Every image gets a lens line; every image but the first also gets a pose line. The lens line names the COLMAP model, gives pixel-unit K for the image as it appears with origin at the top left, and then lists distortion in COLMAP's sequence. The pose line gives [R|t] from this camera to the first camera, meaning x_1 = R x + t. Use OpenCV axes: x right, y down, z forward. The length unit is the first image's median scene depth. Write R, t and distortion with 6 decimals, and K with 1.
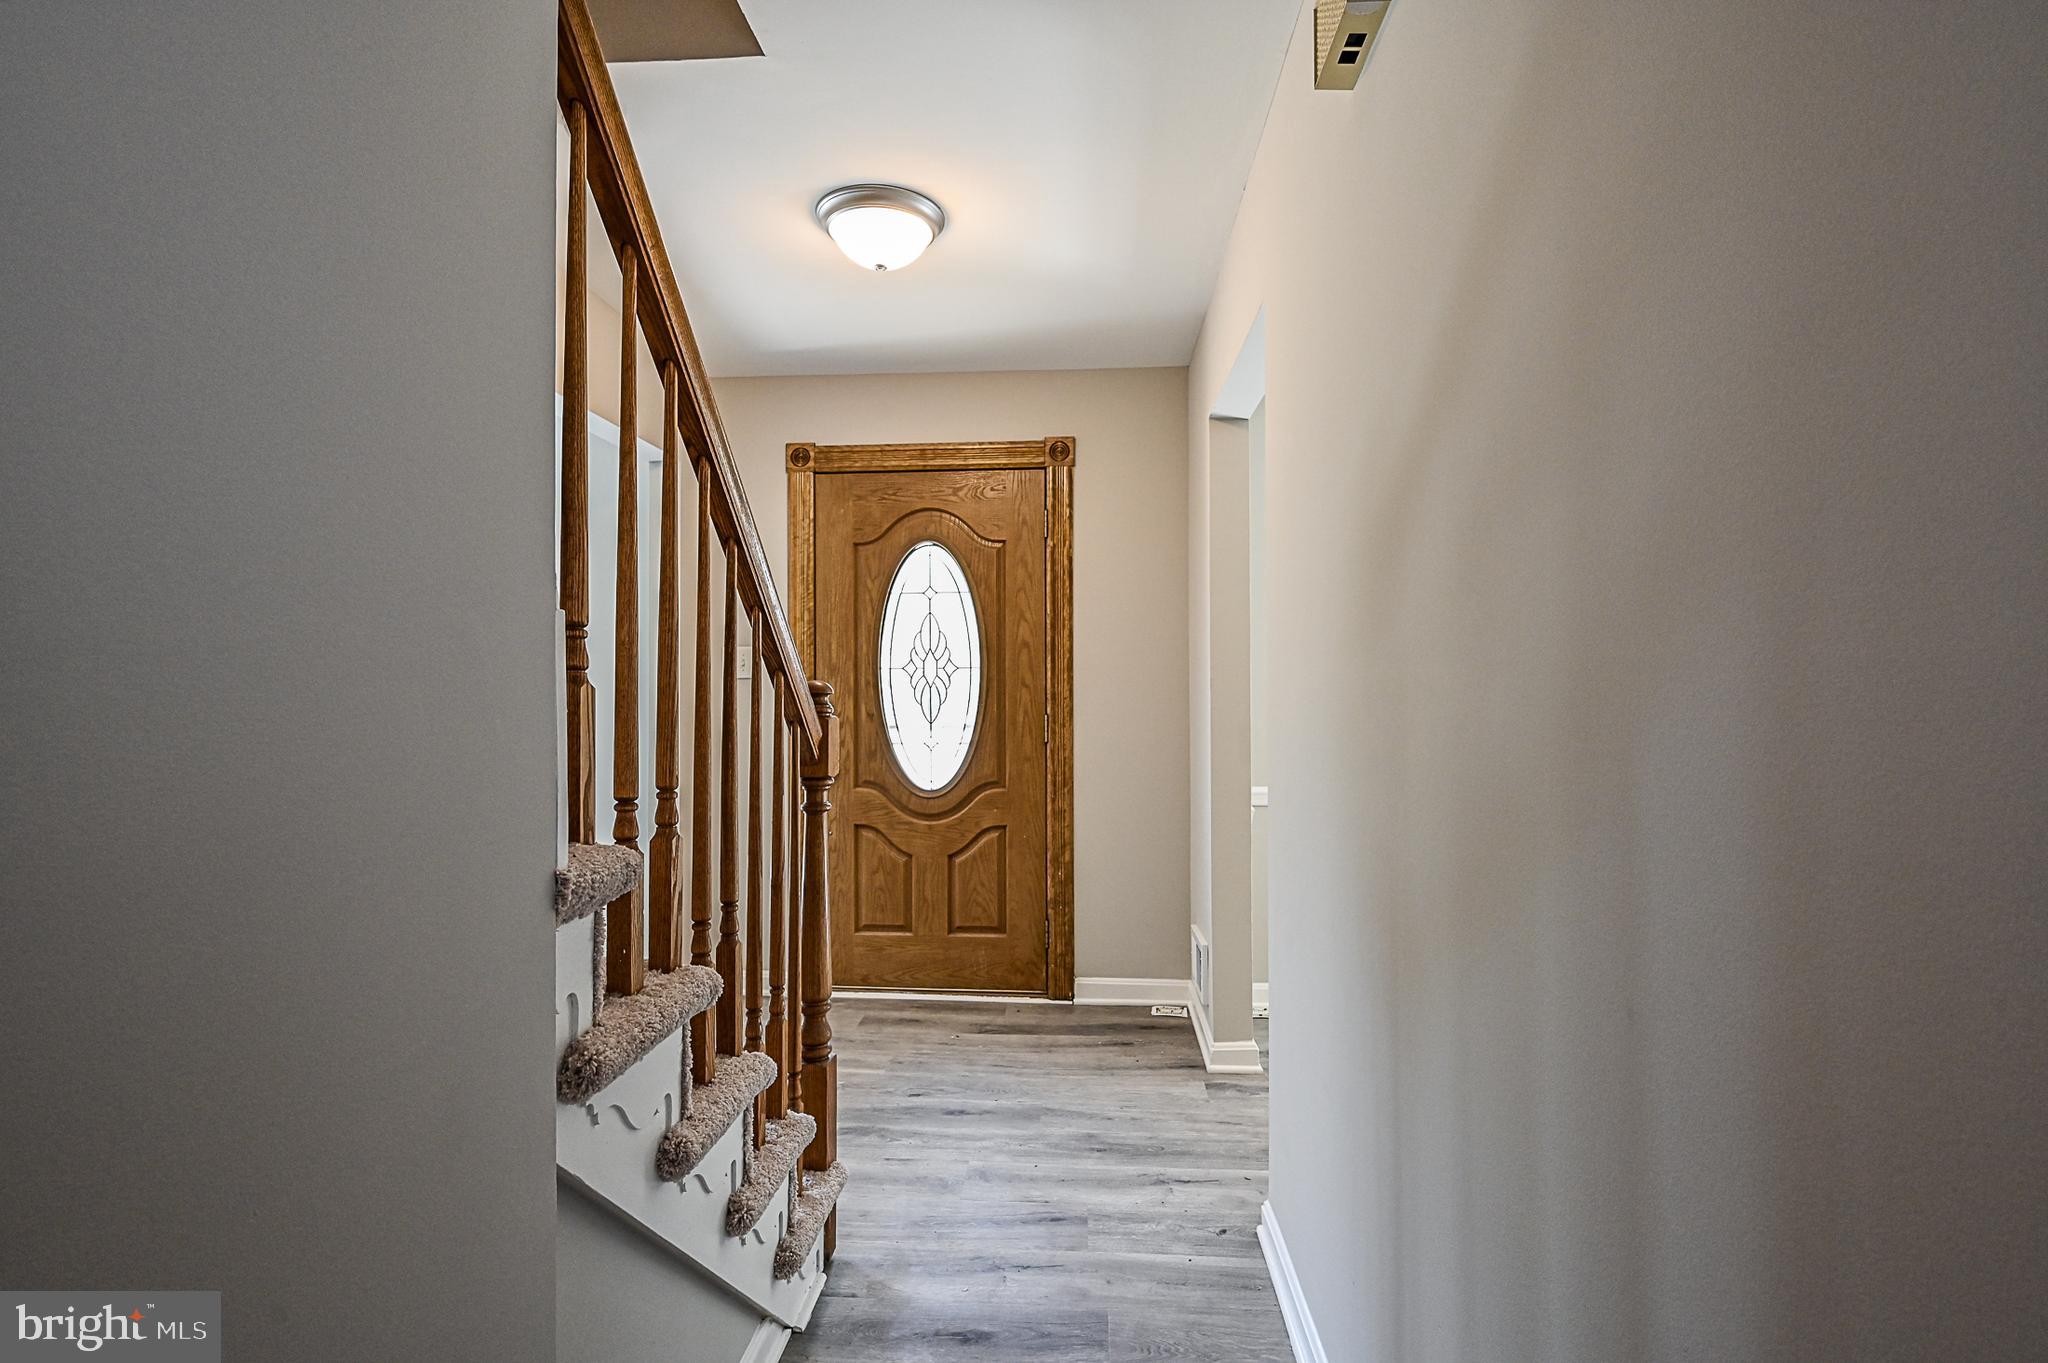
lens RADIAL K [[908.7, 0, 1026.5], [0, 908.7, 695.0], [0, 0, 1]] dist [-0.008691, 0.000138]
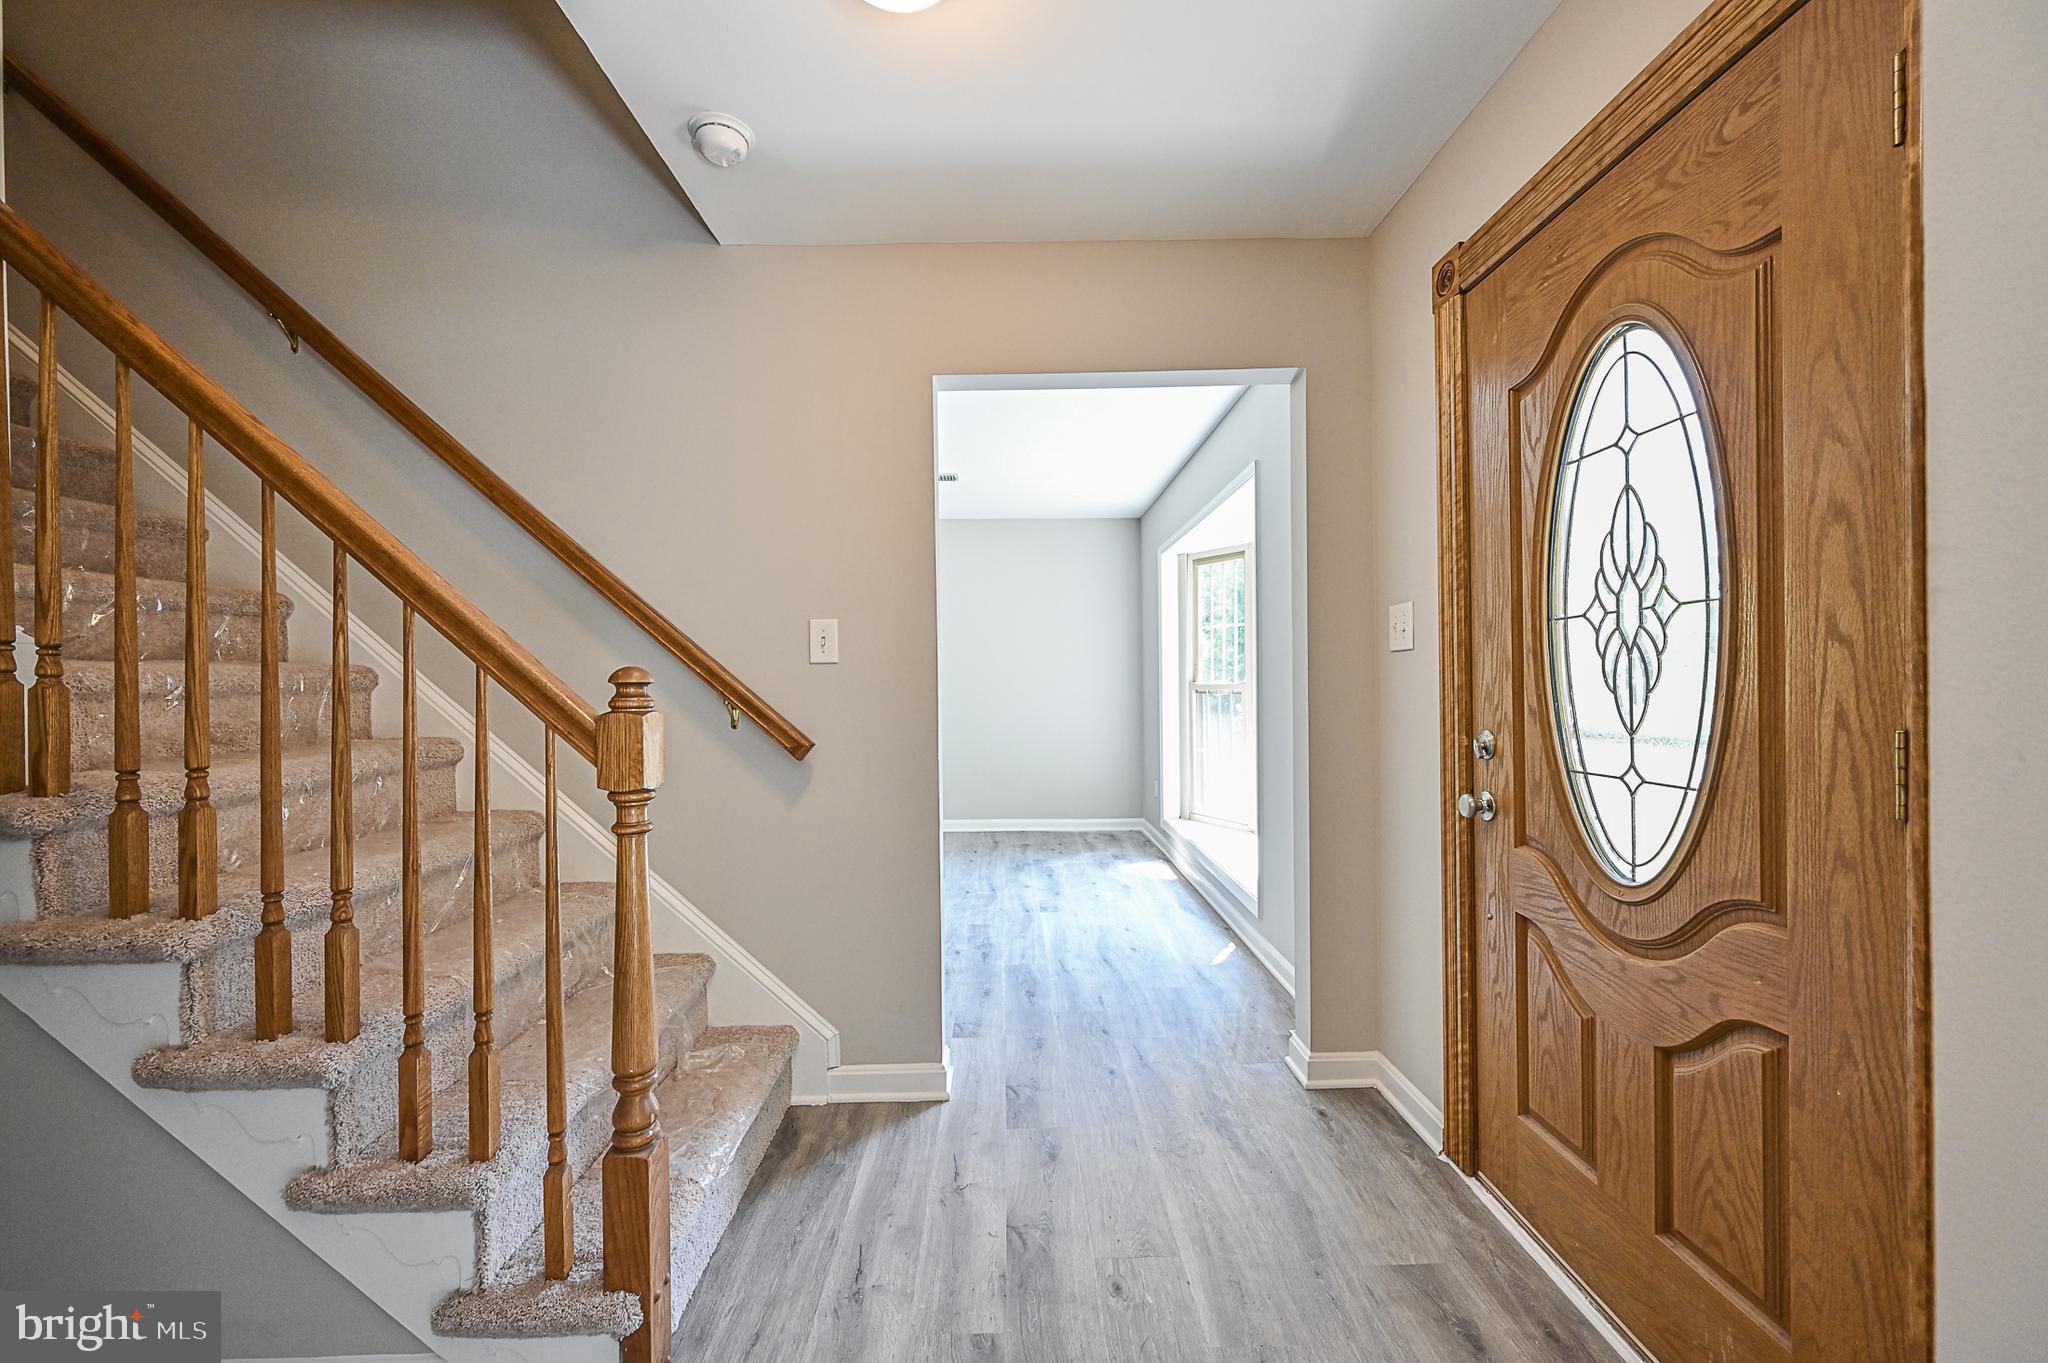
lens RADIAL K [[812.1, 0, 1033.3], [0, 812.1, 687.2], [0, 0, 1]] dist [-0.001872, 0.000257]
pose [[0.074410, 0.005651, -0.997212, 0.270061], [0.004544, 0.999972, 0.006006, 0.004504], [0.997217, -0.004978, 0.074382, 0.687311]]
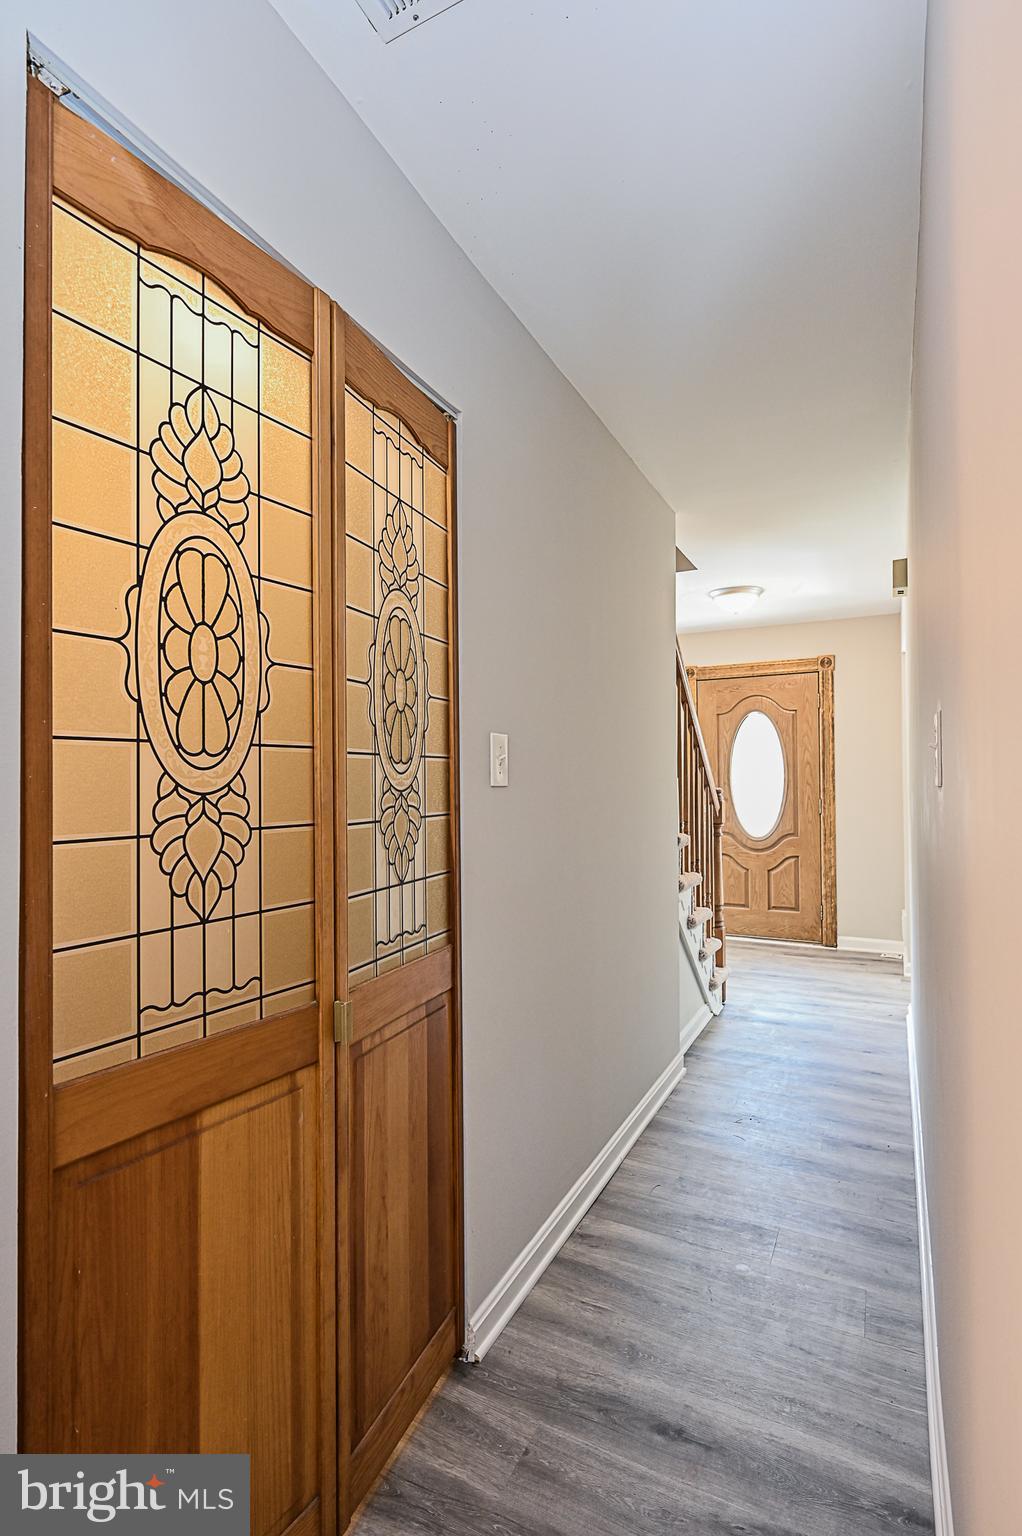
lens RADIAL K [[747.2, 0, 510.0], [0, 747.2, 775.0], [0, 0, 1]] dist [-0.001031, 0.000843]
pose [[0.915863, -0.010459, -0.401355, 0.054922], [0.009320, 0.999945, -0.004792, -0.027542], [0.401383, 0.000648, 0.915910, -0.715359]]
